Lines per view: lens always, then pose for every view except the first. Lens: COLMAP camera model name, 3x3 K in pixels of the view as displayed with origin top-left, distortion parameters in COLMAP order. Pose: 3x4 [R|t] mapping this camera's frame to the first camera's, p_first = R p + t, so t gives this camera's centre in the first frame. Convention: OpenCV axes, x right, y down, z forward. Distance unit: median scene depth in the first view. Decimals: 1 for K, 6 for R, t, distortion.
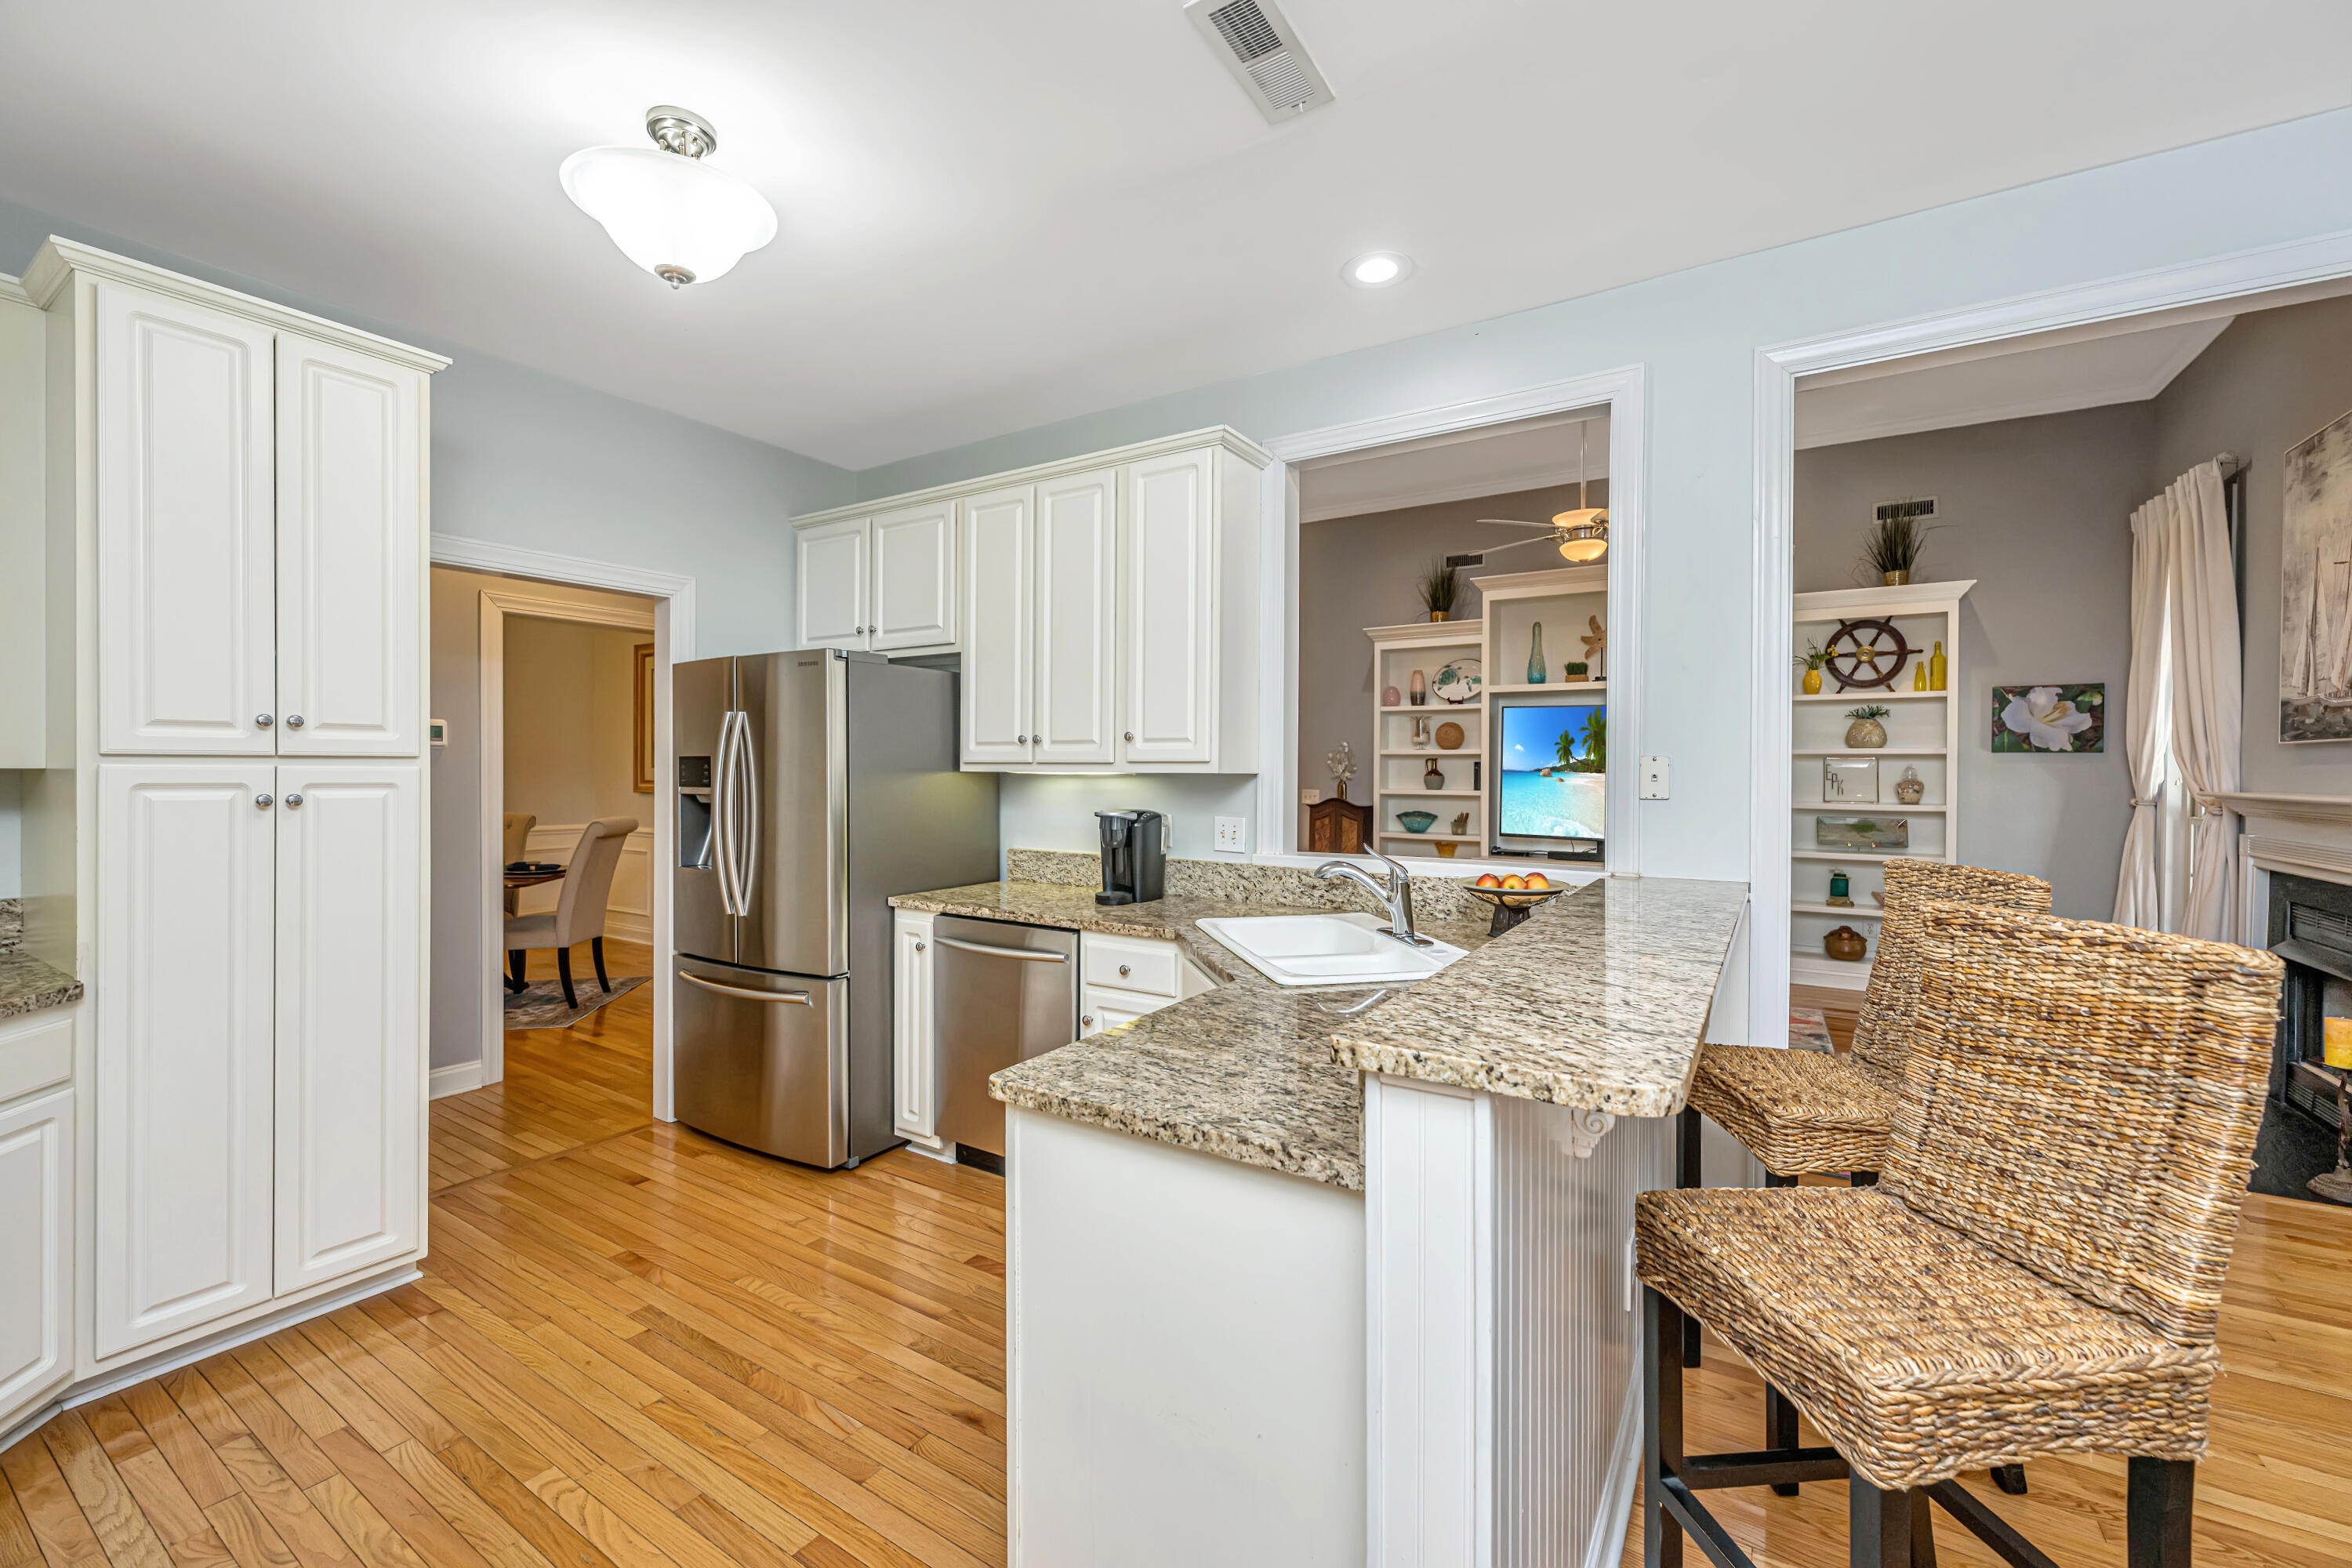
lens RADIAL K [[934.2, 0, 1172.0], [0, 934.2, 770.4], [0, 0, 1]] dist [-0.001161, 0.000484]
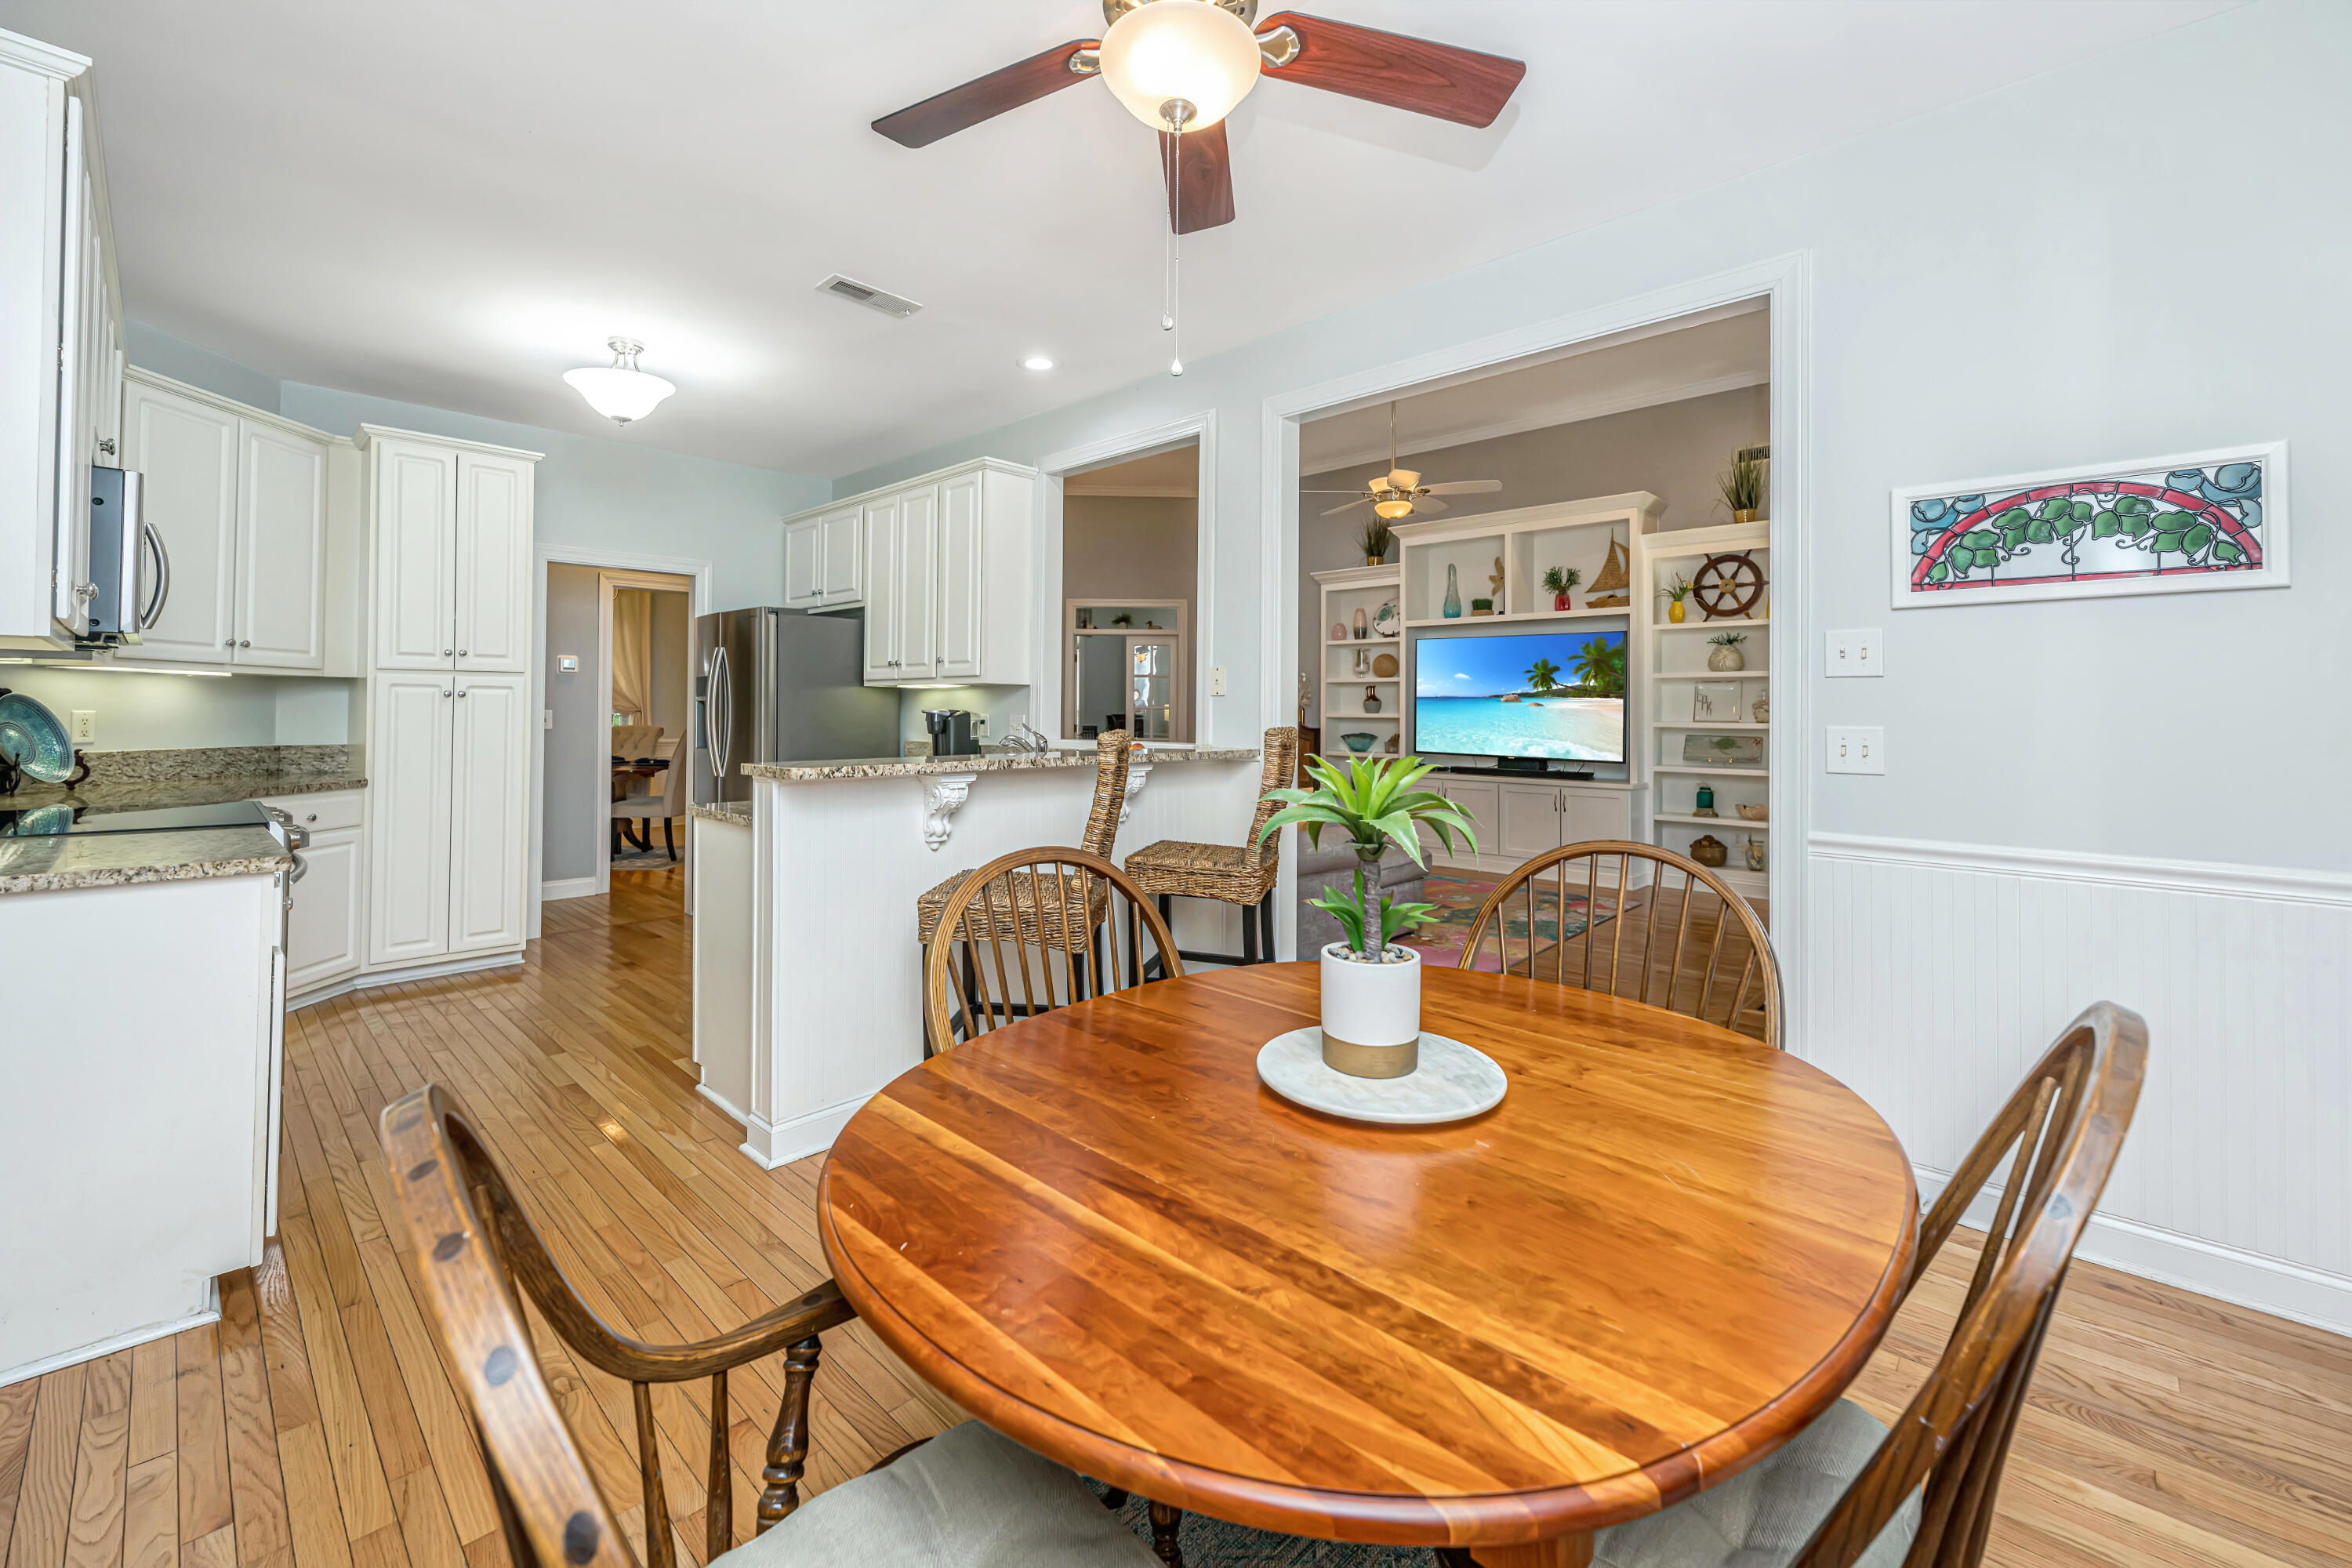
lens RADIAL K [[989.9, 0, 1175.6], [0, 989.9, 695.2], [0, 0, 1]] dist [0.008677, -0.000198]
pose [[0.977861, -0.002844, -0.209238, 0.355346], [-0.001578, 0.999779, -0.020965, 0.028830], [0.209252, 0.020831, 0.977640, -0.267029]]
